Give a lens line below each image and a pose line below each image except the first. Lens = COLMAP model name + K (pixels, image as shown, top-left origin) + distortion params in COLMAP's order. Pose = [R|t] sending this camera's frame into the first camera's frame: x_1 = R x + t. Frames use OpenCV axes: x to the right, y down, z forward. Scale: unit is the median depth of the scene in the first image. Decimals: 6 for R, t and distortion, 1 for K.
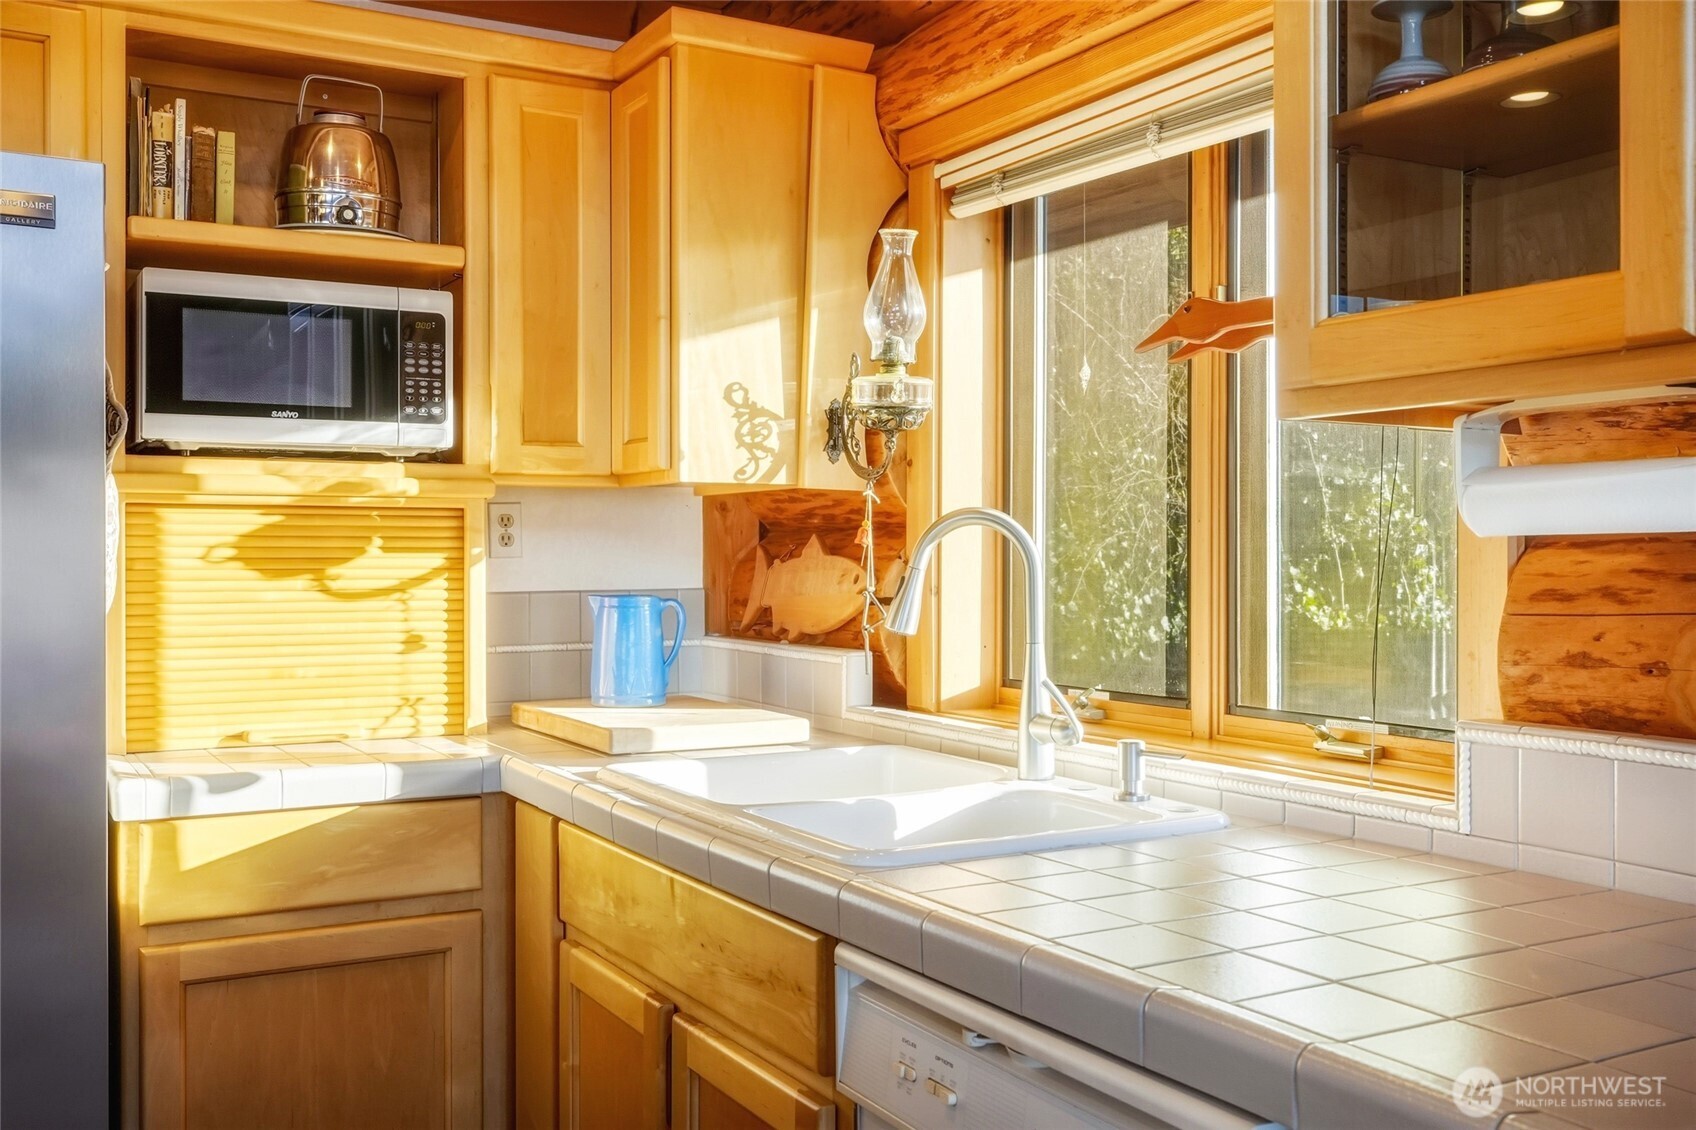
lens RADIAL K [[1637.3, 0, 842.3], [0, 1637.3, 547.1], [0, 0, 1]] dist [-0.035164, 0.000000]
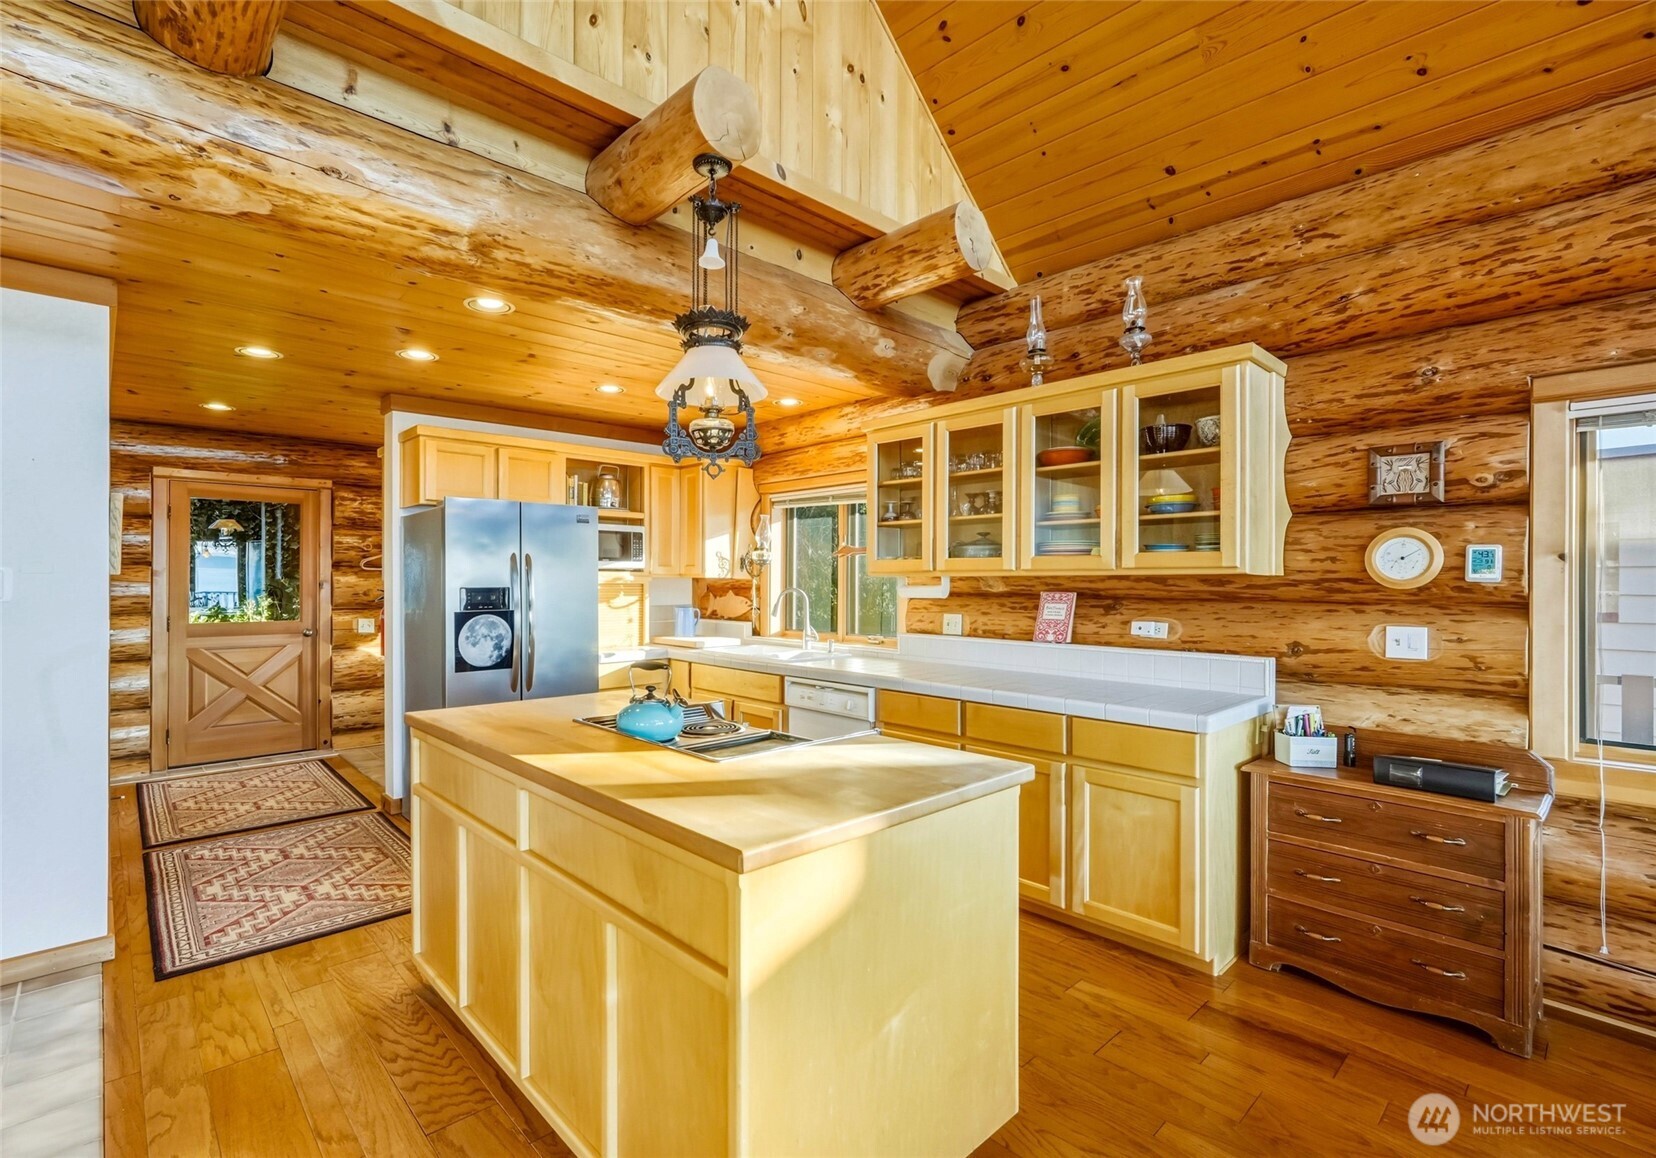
lens RADIAL K [[785.4, 0, 800.1], [0, 785.4, 572.6], [0, 0, 1]] dist [-0.018760, 0.006564]
pose [[0.971477, 0.005904, 0.237062, -0.311724], [-0.004892, 0.999976, -0.004857, -0.042515], [-0.237085, 0.003559, 0.971482, -0.814498]]
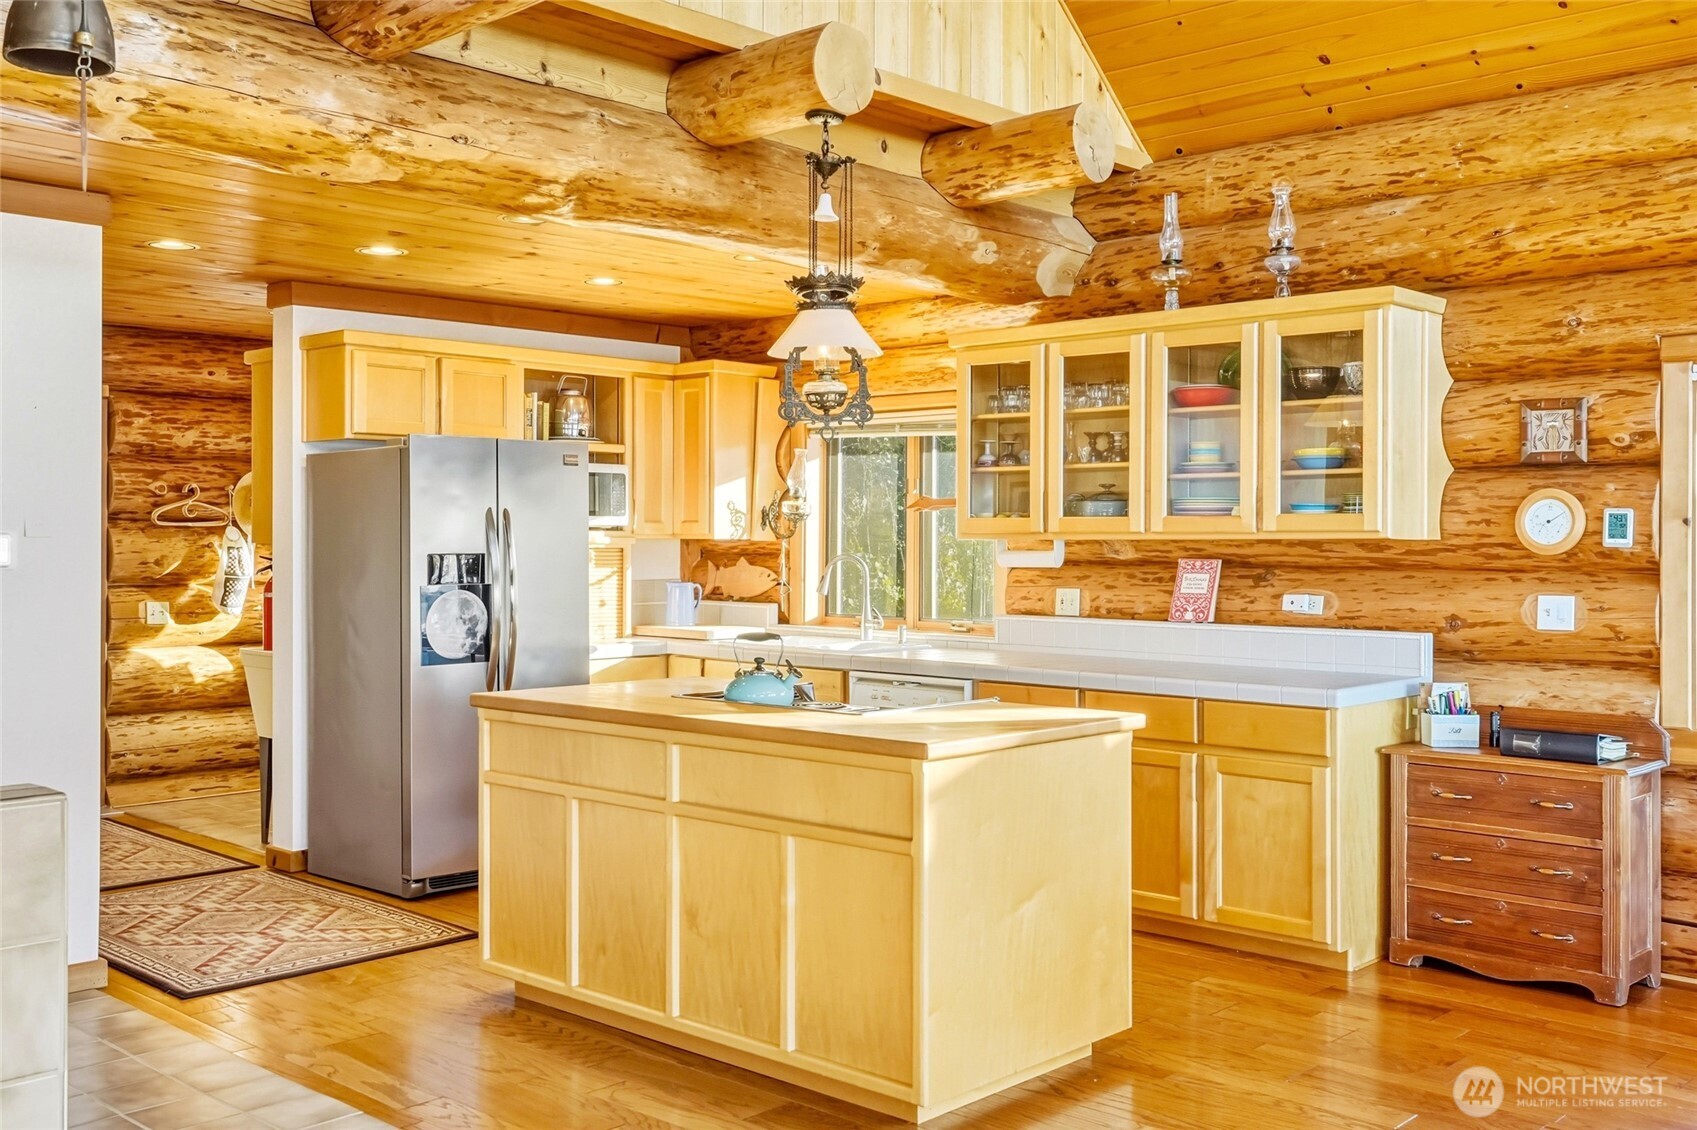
lens RADIAL K [[1638.3, 0, 881.4], [0, 1638.3, 503.1], [0, 0, 1]] dist [-0.035164, 0.000000]
pose [[0.948369, 0.010515, 0.316996, -0.665374], [-0.005505, 0.999845, -0.016699, -0.054065], [-0.317123, 0.014092, 0.948280, -1.556187]]
